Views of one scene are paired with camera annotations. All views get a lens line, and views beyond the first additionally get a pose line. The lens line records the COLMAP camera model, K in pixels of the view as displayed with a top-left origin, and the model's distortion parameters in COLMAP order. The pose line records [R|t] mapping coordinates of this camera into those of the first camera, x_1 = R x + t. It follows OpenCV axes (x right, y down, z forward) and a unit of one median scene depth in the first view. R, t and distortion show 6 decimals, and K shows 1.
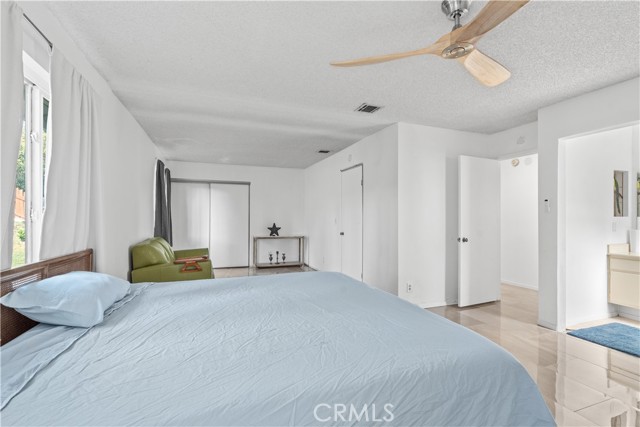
lens RADIAL K [[294.0, 0, 324.0], [0, 294.0, 216.0], [0, 0, 1]] dist [0.000728, 0.000272]
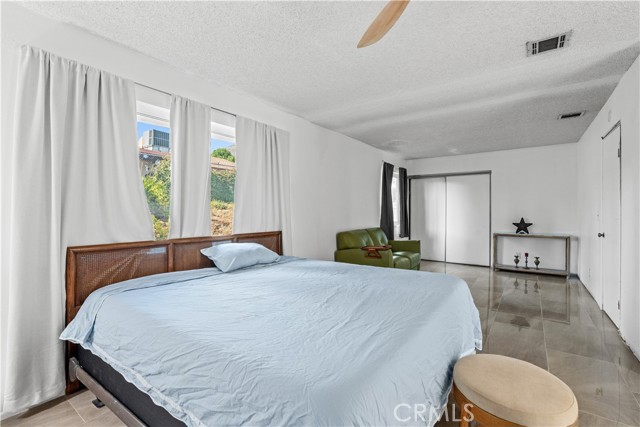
lens RADIAL K [[294.0, 0, 324.0], [0, 294.0, 216.0], [0, 0, 1]] dist [0.000728, 0.000272]
pose [[0.562535, 0.010814, -0.826702, 0.200075], [0.006747, 0.999821, 0.017670, 0.001604], [0.826746, -0.015518, 0.562362, 0.099645]]
